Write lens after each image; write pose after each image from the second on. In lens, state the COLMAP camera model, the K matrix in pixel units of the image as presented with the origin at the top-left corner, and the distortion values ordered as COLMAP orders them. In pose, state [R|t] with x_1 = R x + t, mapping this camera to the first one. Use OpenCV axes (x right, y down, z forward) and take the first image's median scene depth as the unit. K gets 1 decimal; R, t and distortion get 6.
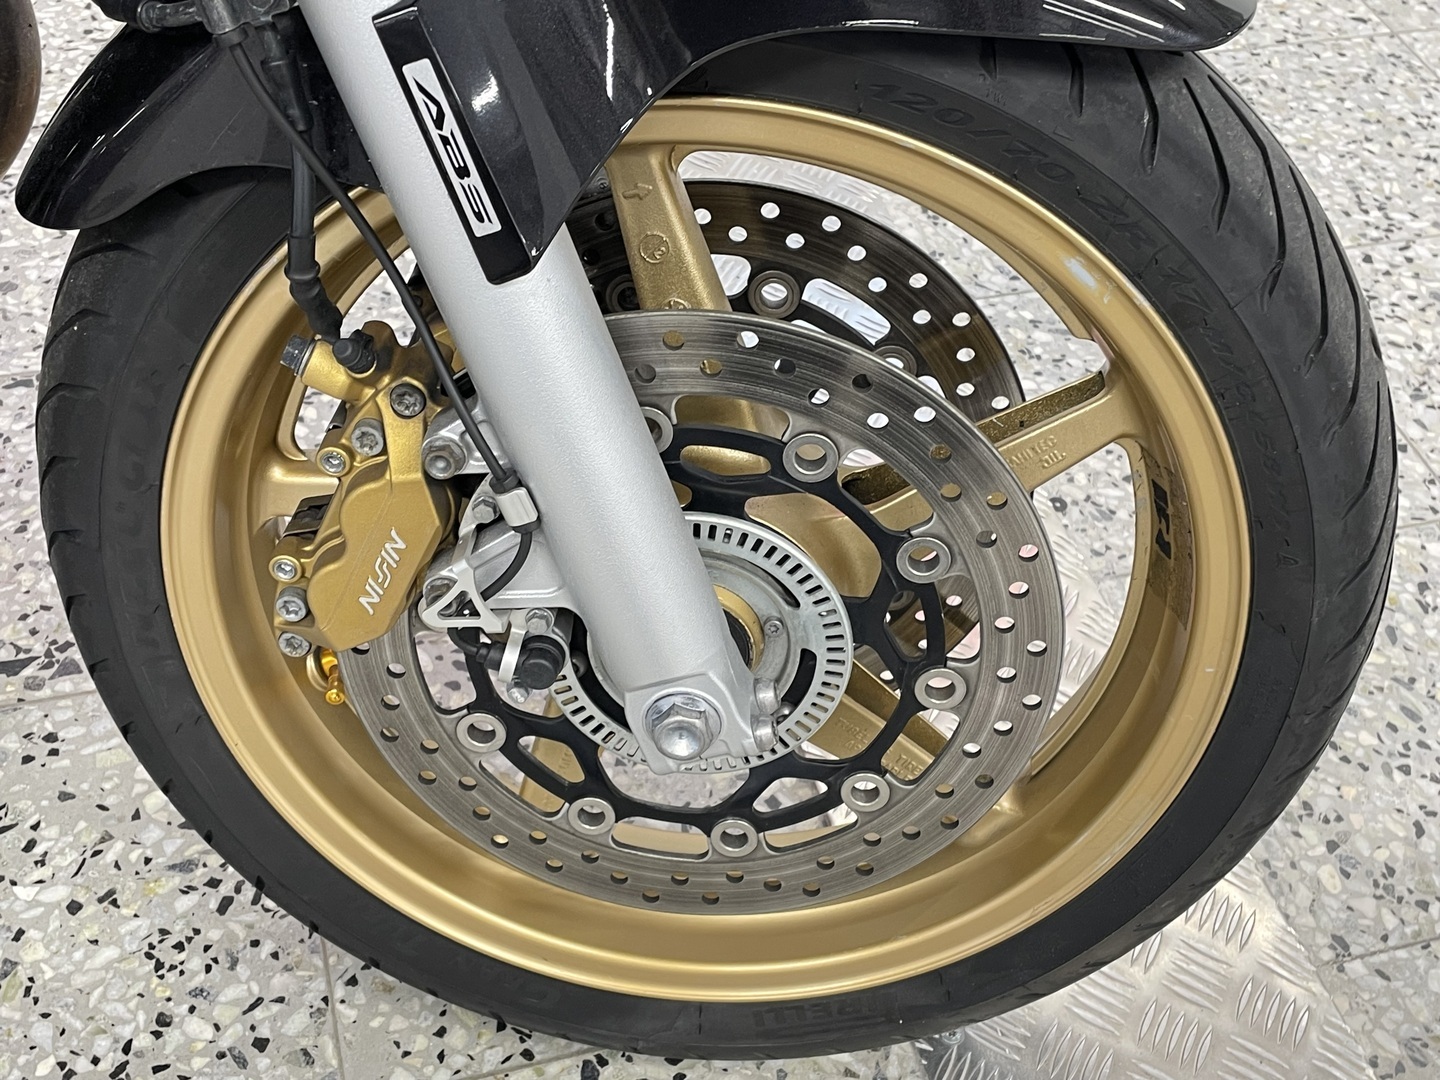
lens RADIAL K [[1701.8, 0, 626.3], [0, 1701.8, 541.0], [0, 0, 1]] dist [0.024318, 0.011009]
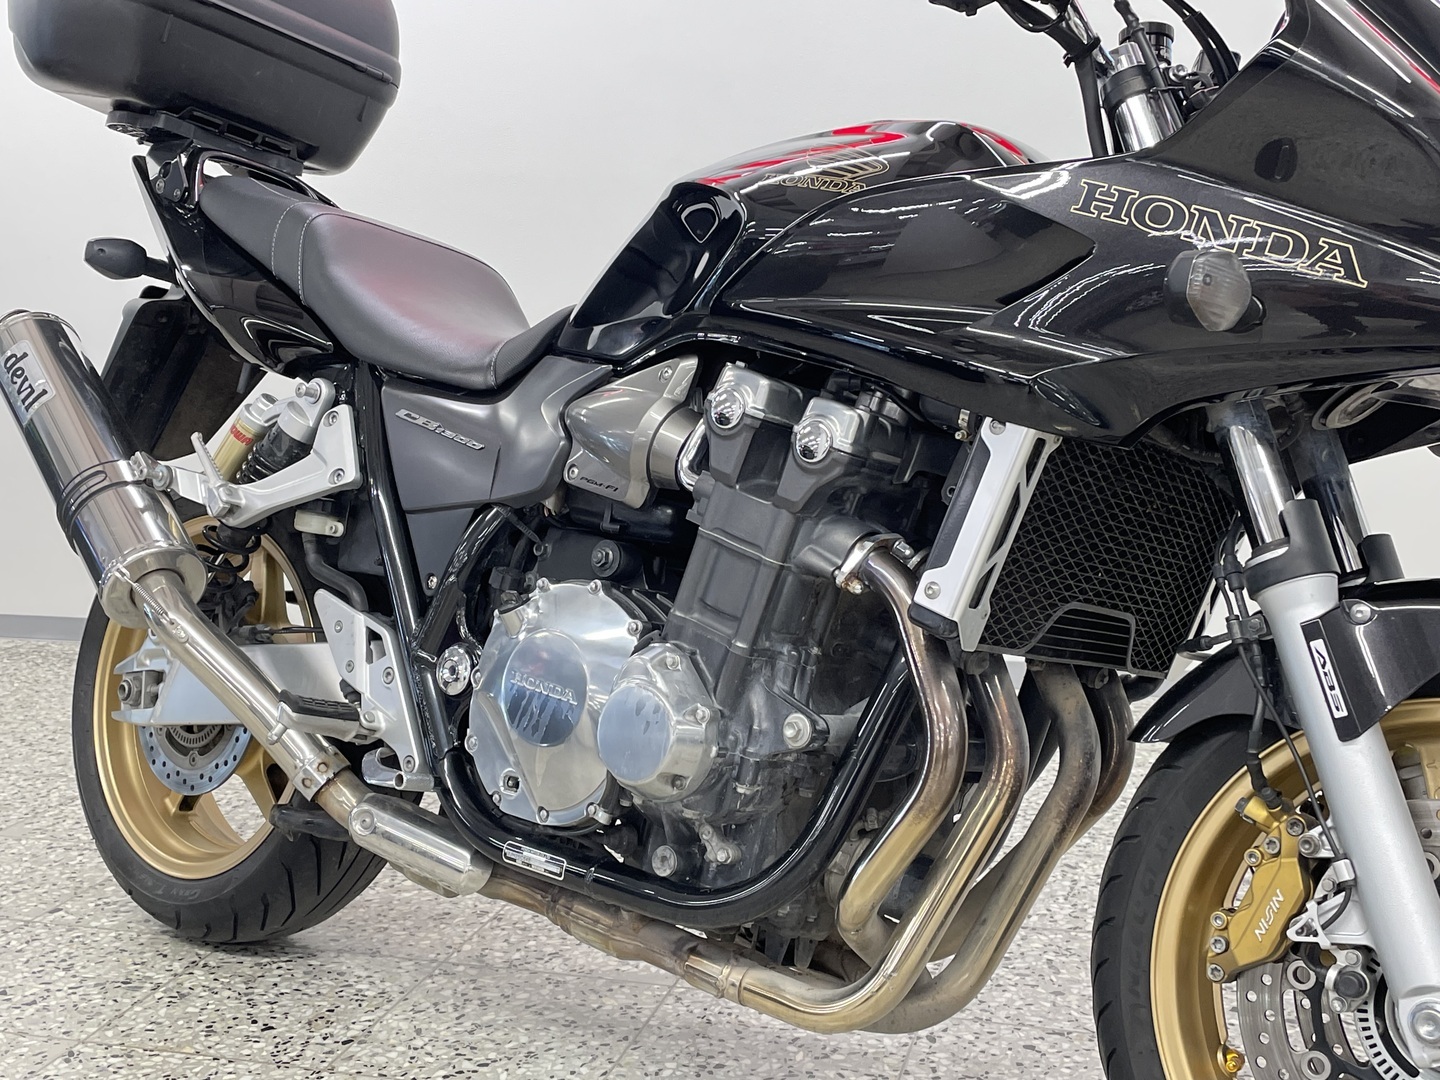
lens RADIAL K [[1674.7, 0, 720.0], [0, 1674.7, 540.0], [0, 0, 1]] dist [0.117777, -0.092033]
pose [[0.862173, 0.023230, -0.506081, 0.278381], [-0.345826, 0.756989, -0.554412, 0.951043], [0.370218, 0.653015, 0.660689, -0.767384]]
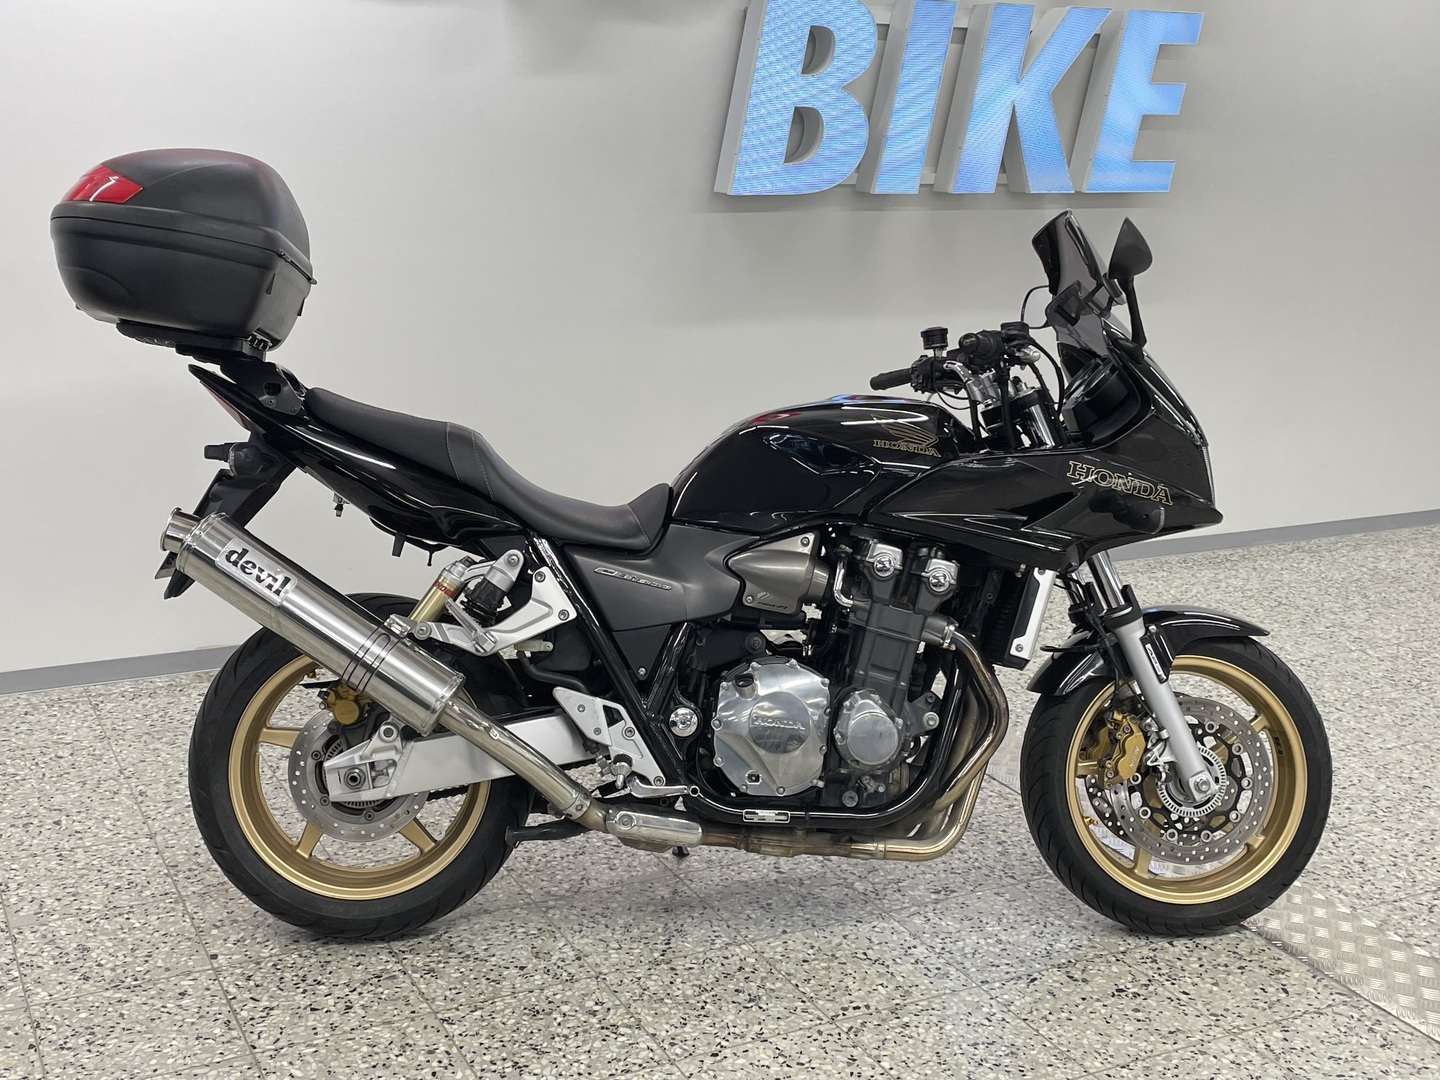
lens RADIAL K [[1674.7, 0, 720.0], [0, 1674.7, 540.0], [0, 0, 1]] dist [0.117777, -0.092033]
pose [[0.975662, -0.064790, 0.209490, -2.112149], [0.169368, 0.829461, -0.532268, 1.745956], [-0.139278, 0.554794, 0.820247, -2.899558]]
